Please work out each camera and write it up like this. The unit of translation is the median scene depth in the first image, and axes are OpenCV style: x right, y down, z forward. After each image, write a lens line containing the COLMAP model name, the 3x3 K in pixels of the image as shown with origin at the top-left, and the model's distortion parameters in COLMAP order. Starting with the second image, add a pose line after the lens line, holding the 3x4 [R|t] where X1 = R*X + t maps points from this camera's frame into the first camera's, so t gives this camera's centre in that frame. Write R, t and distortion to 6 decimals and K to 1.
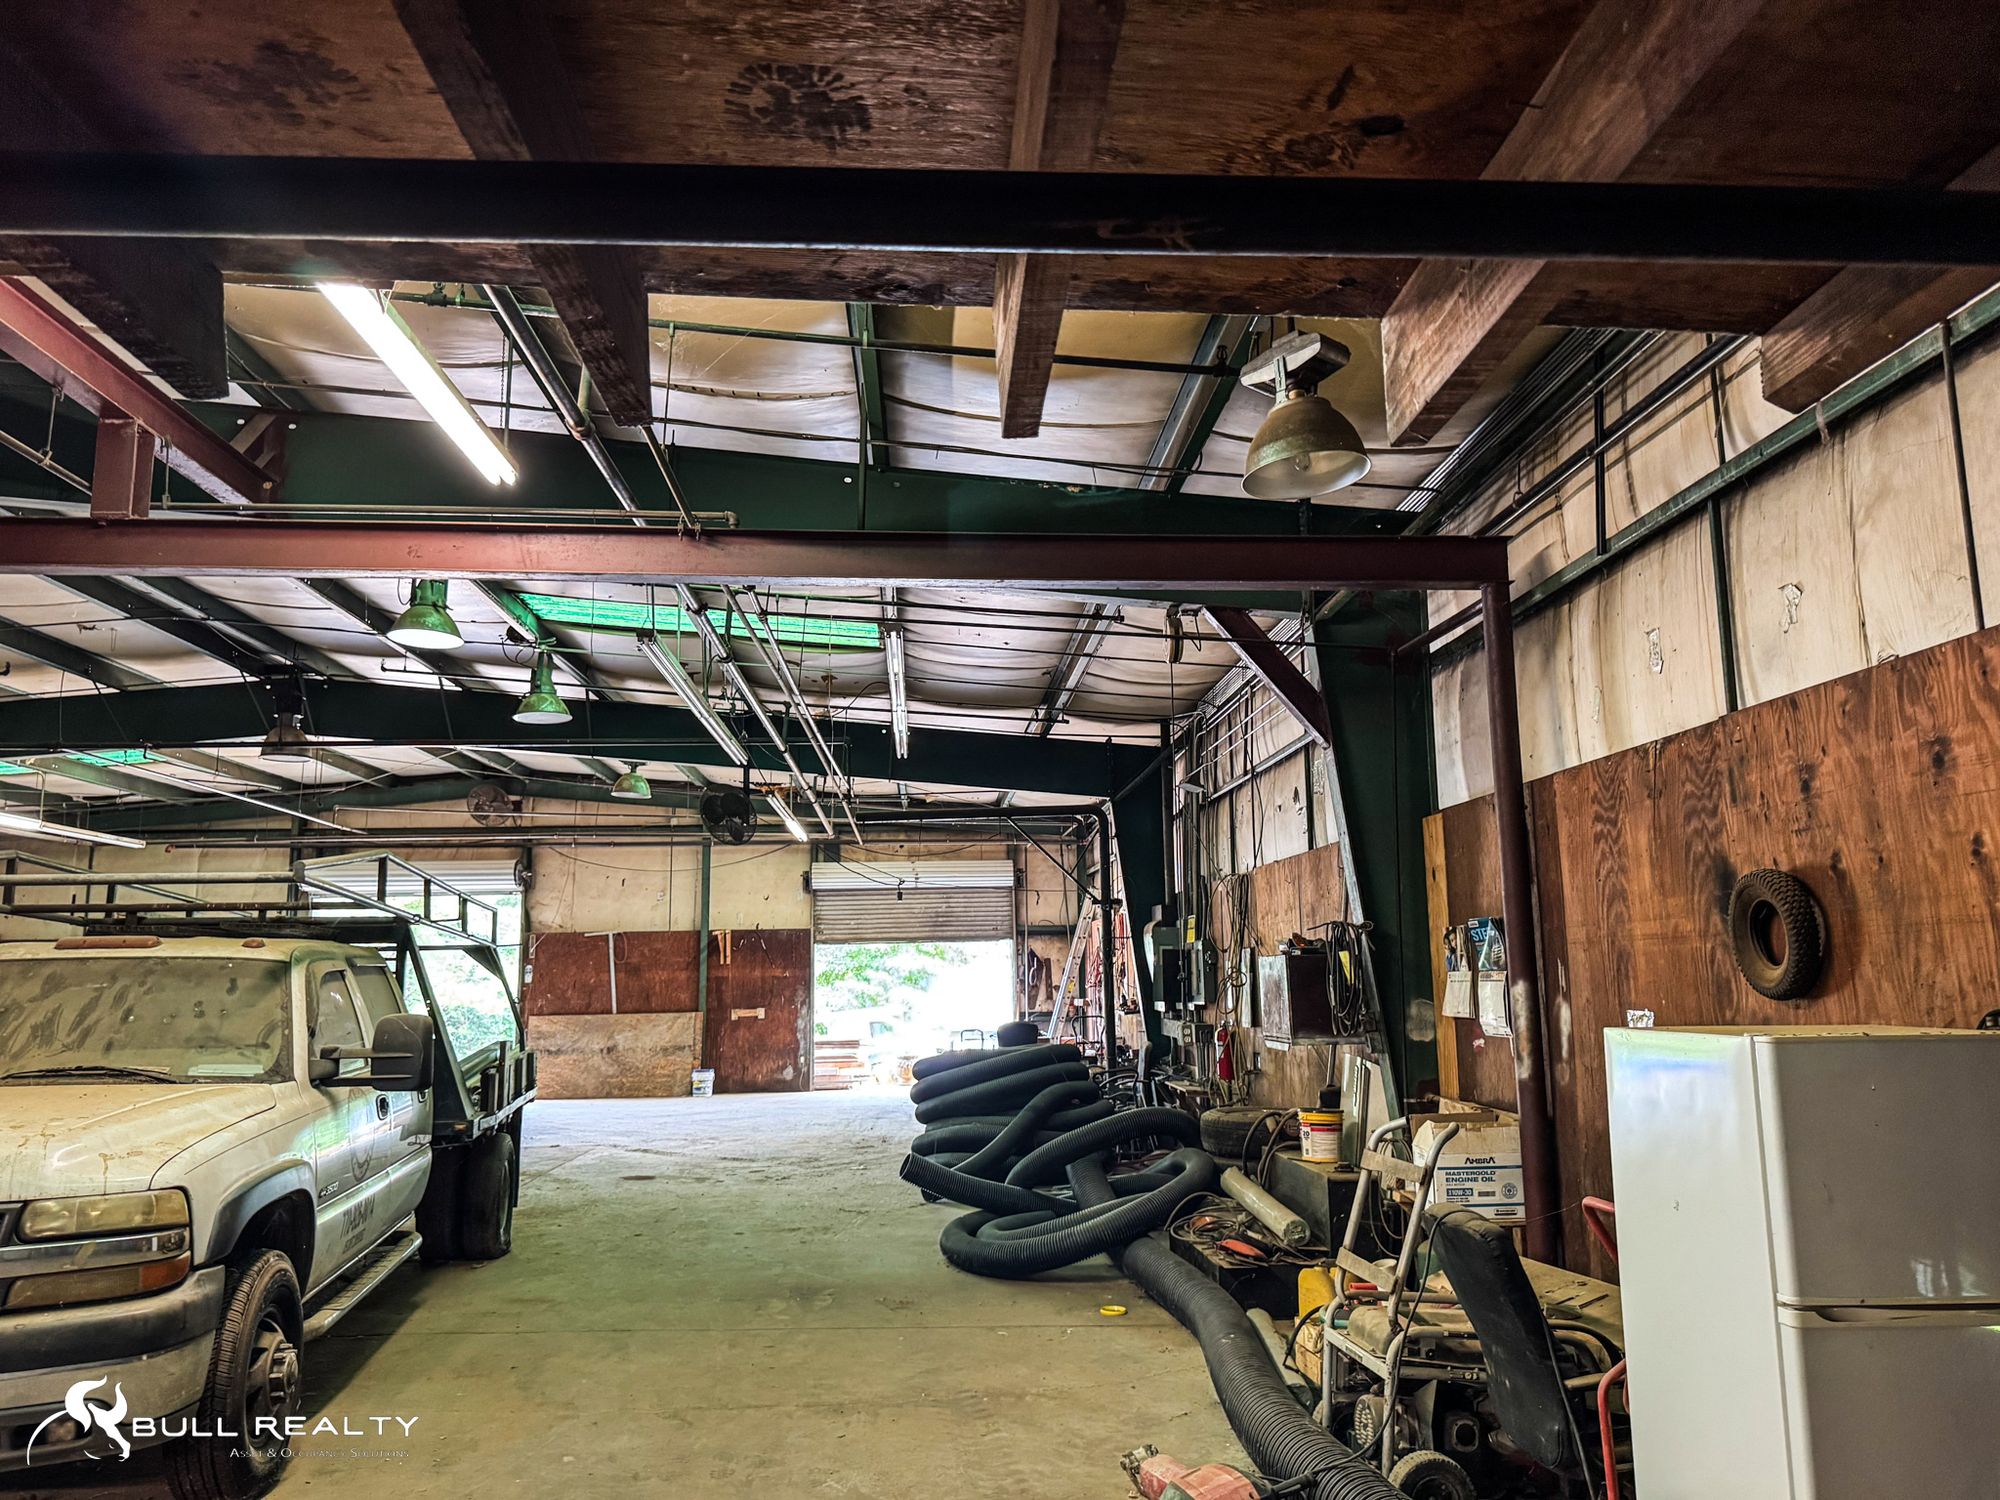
lens RADIAL K [[1446.8, 0, 993.4], [0, 1446.8, 745.3], [0, 0, 1]] dist [0.126106, -0.210156]
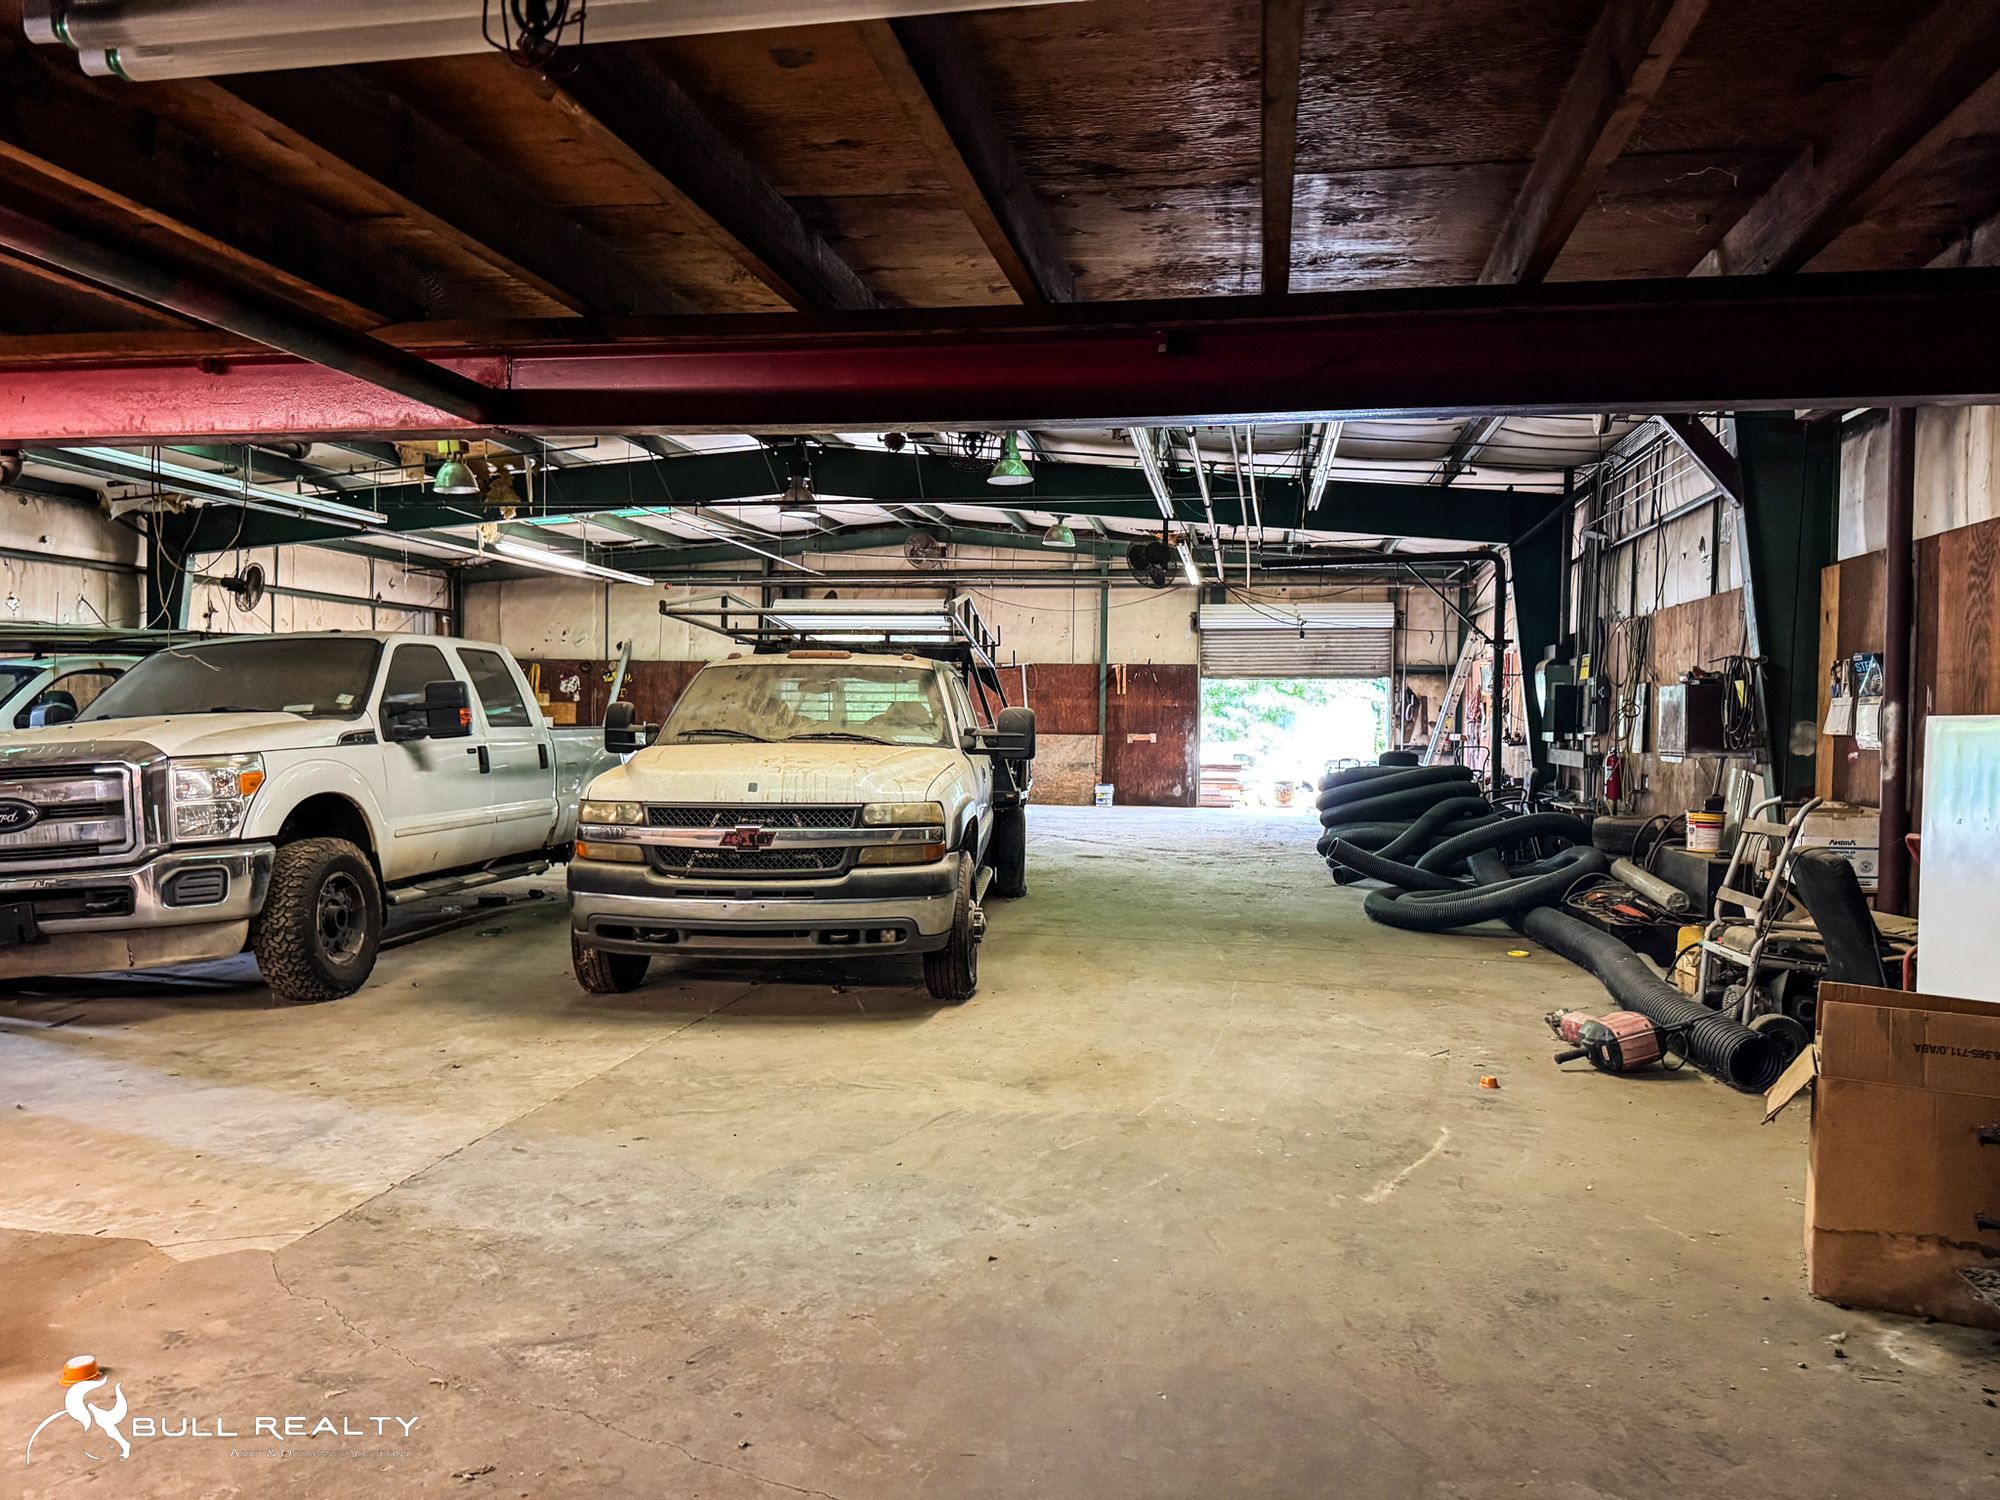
lens RADIAL K [[1446.8, 0, 993.4], [0, 1446.8, 745.3], [0, 0, 1]] dist [0.126106, -0.210156]
pose [[0.973177, 0.030363, -0.228046, -0.044339], [0.010499, 0.984358, 0.175865, -0.014366], [0.229819, -0.173542, 0.957636, -0.173755]]
